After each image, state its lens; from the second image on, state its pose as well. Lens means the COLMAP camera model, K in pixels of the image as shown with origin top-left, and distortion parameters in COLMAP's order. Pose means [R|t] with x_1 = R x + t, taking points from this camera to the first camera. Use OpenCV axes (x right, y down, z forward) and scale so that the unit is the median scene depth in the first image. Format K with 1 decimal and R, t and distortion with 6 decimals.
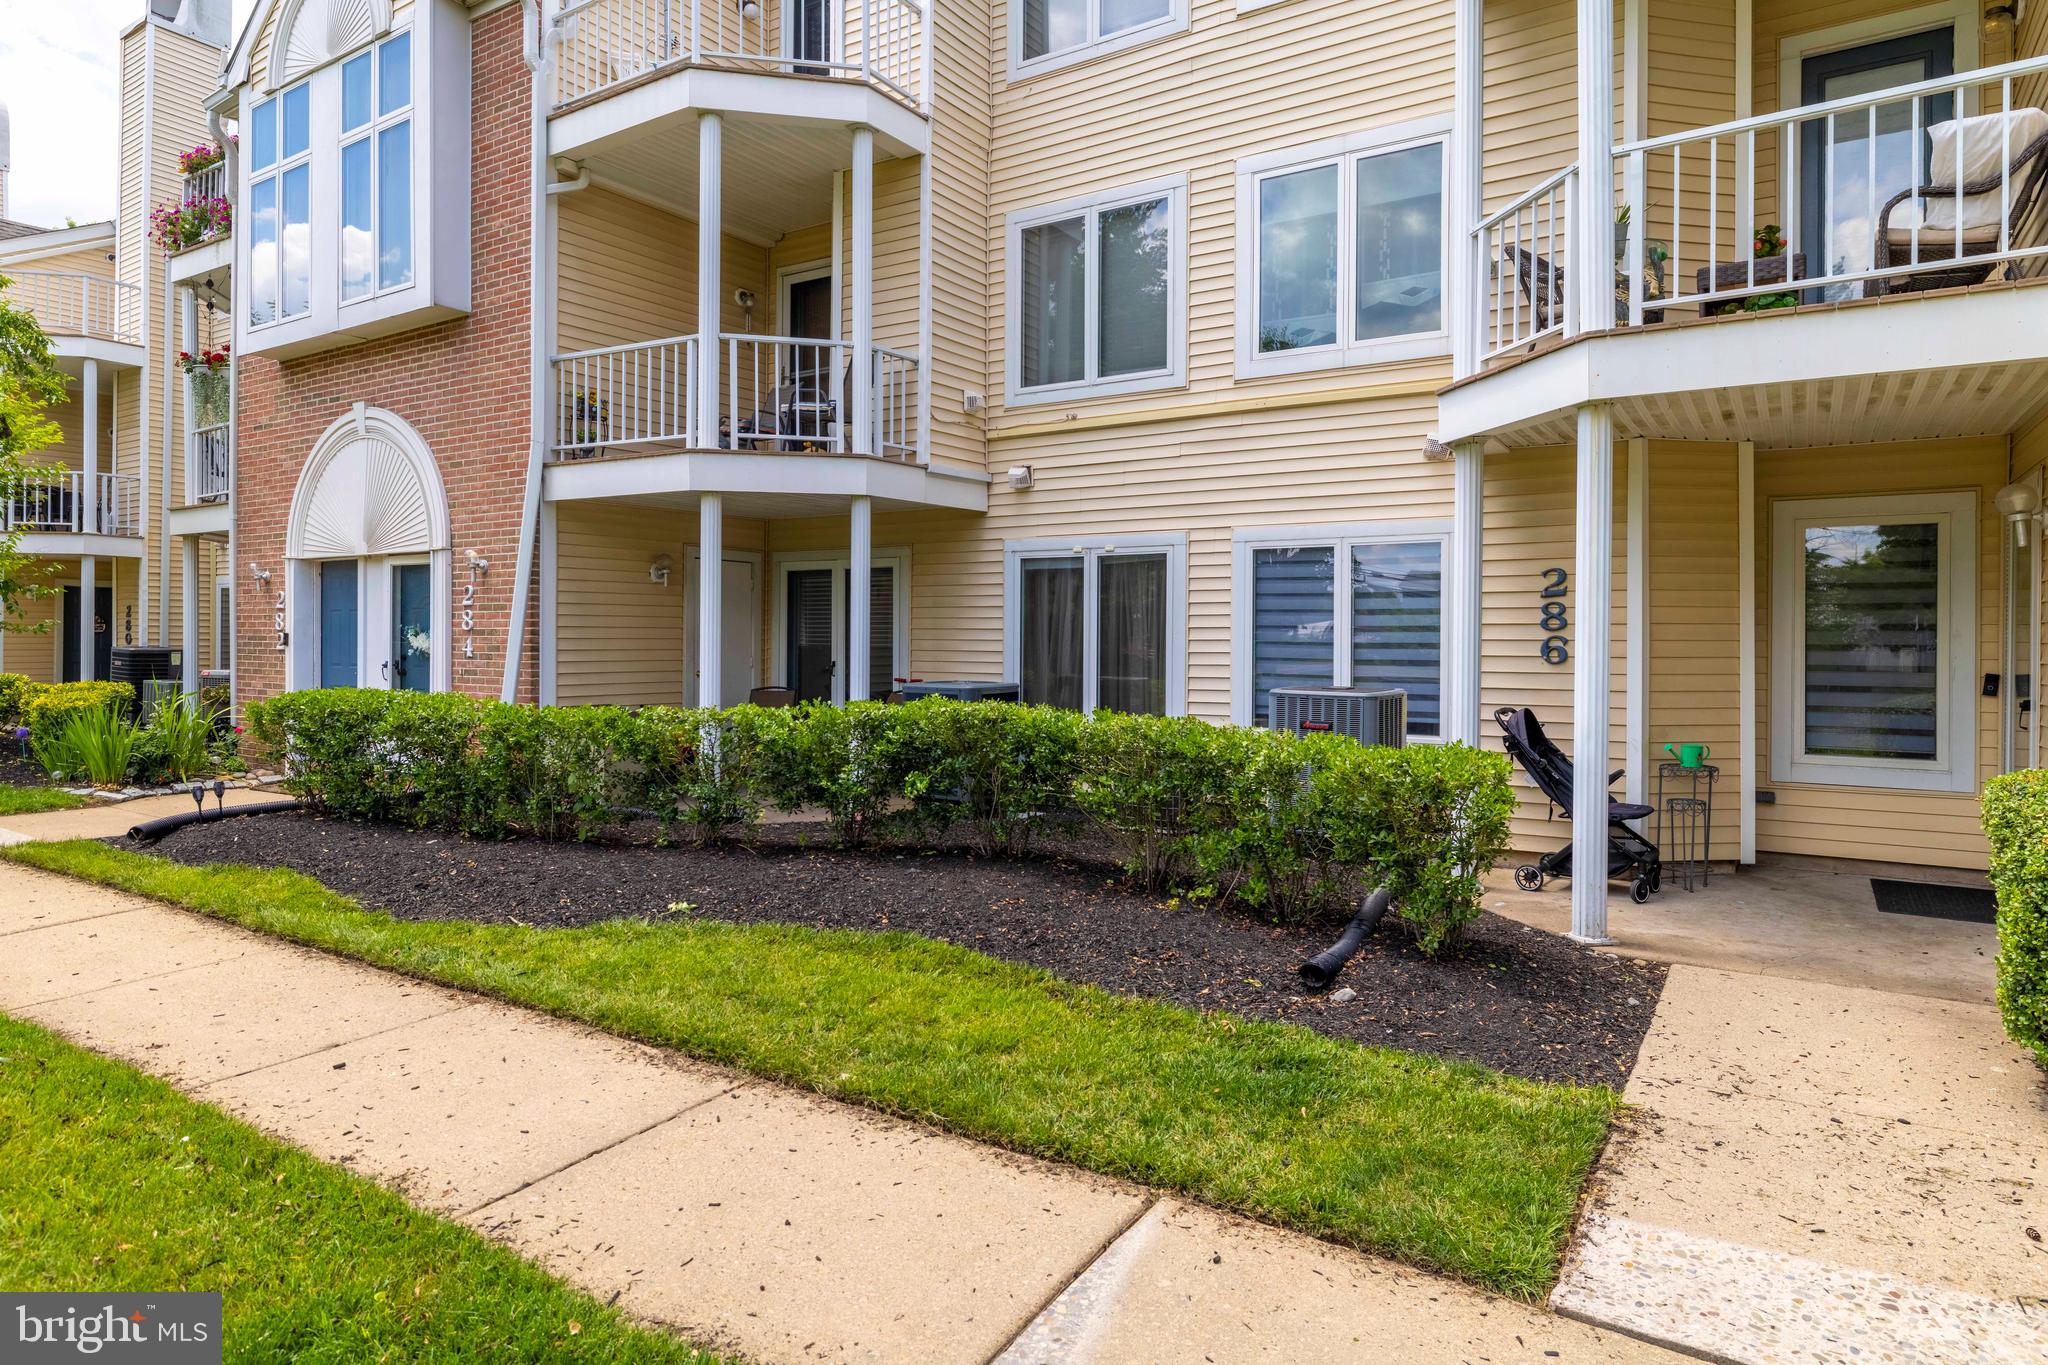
lens RADIAL K [[1211.3, 0, 954.5], [0, 1211.3, 639.2], [0, 0, 1]] dist [0.002867, -0.001043]
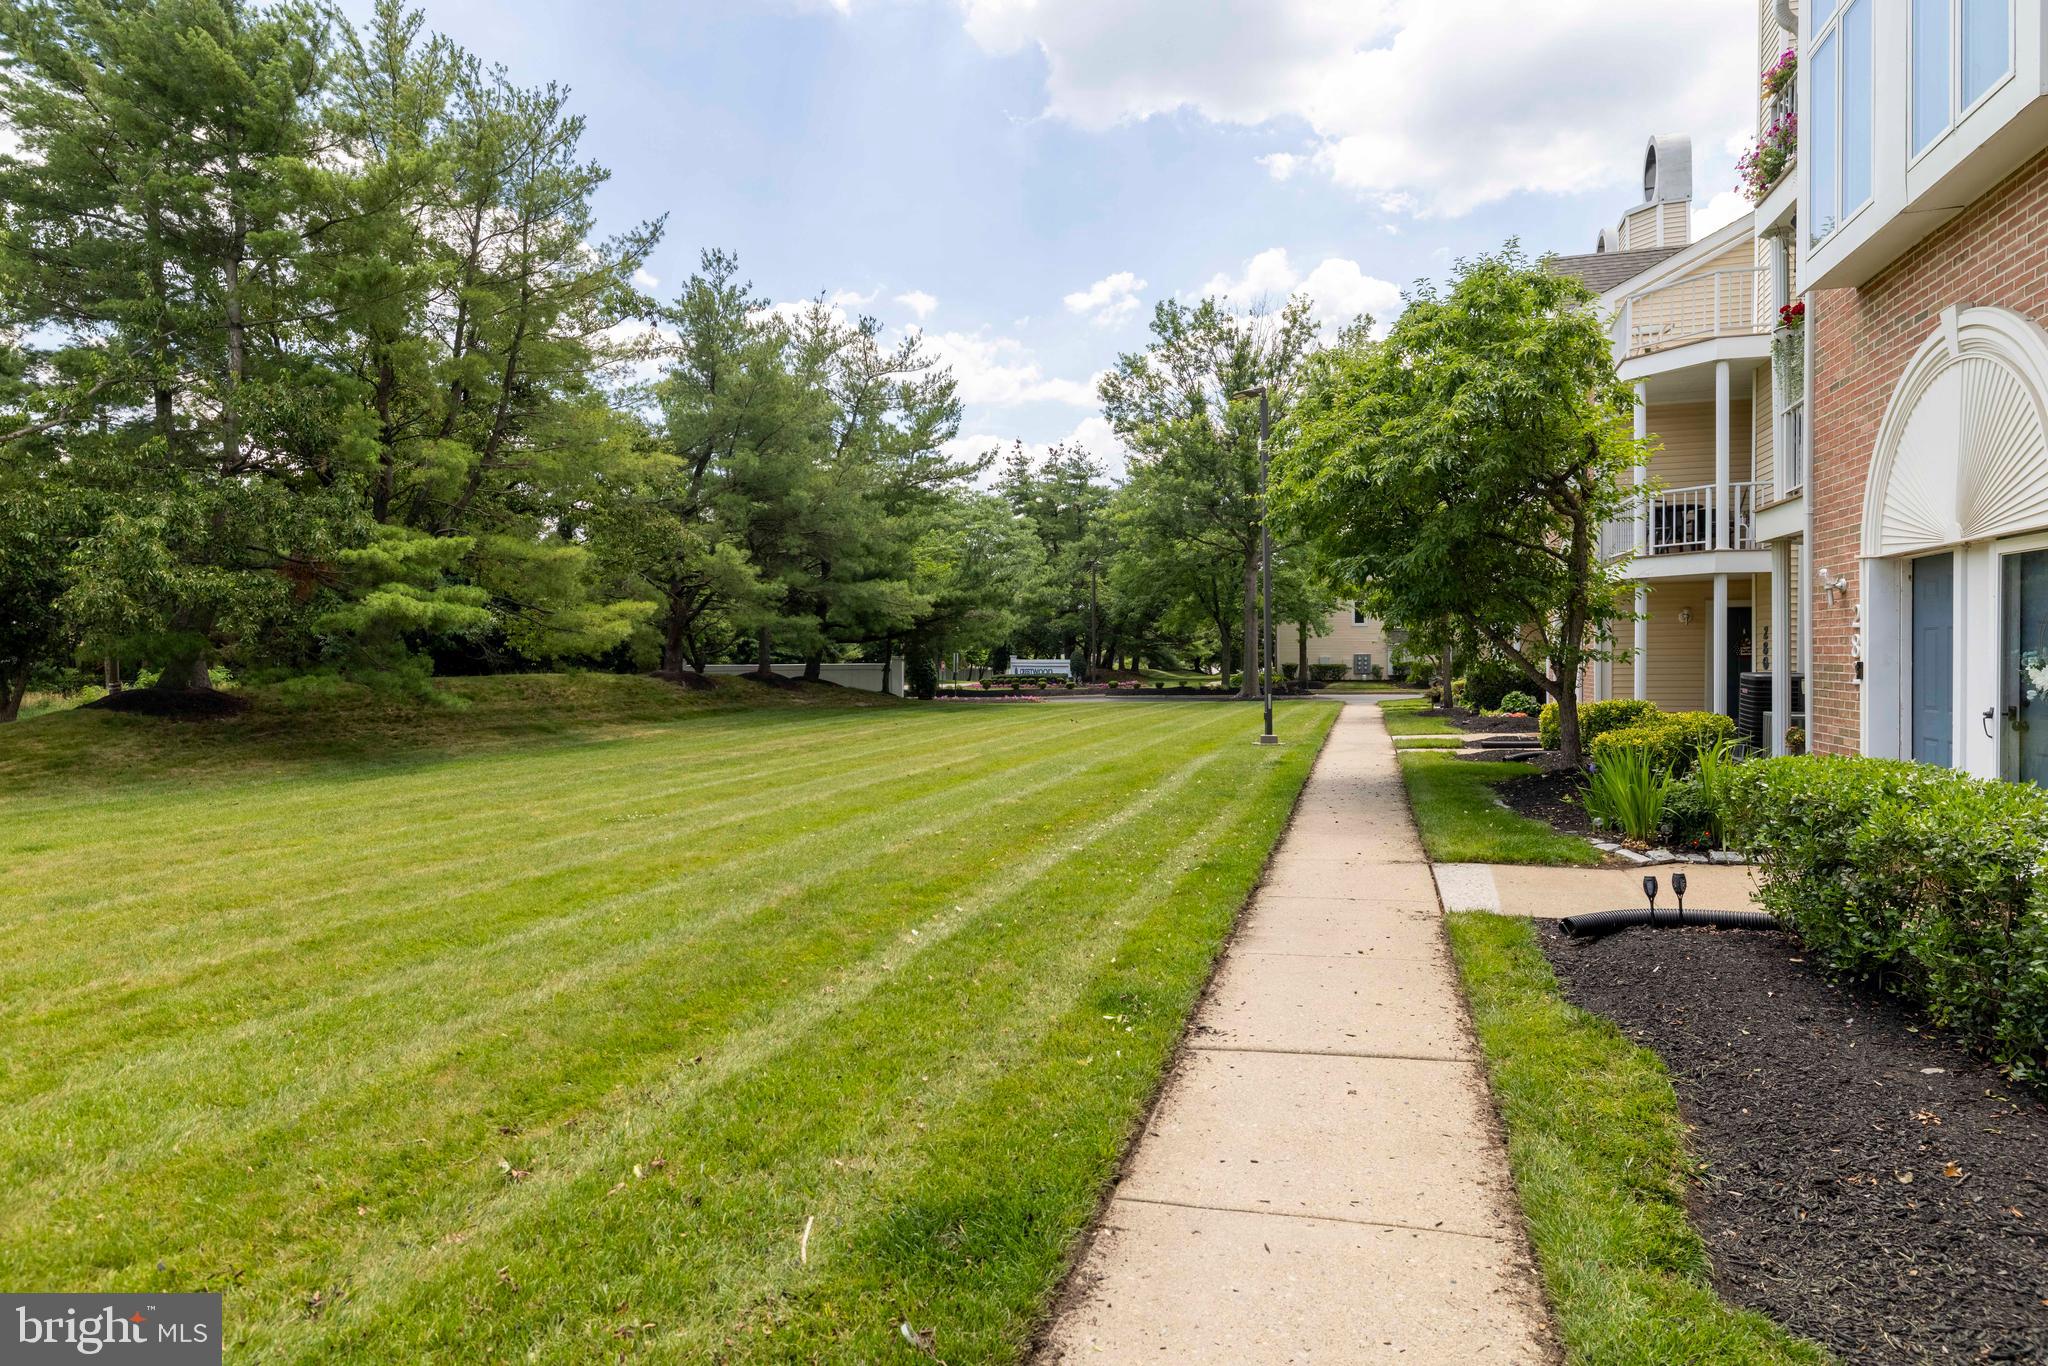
lens RADIAL K [[1206.1, 0, 1024.0], [0, 1206.1, 683.0], [0, 0, 1]] dist [0.000641, 0.001240]
pose [[0.343872, 0.011594, -0.938945, -0.059862], [0.009607, 0.999828, 0.015865, -0.011039], [0.938967, -0.014476, 0.343701, 0.359430]]
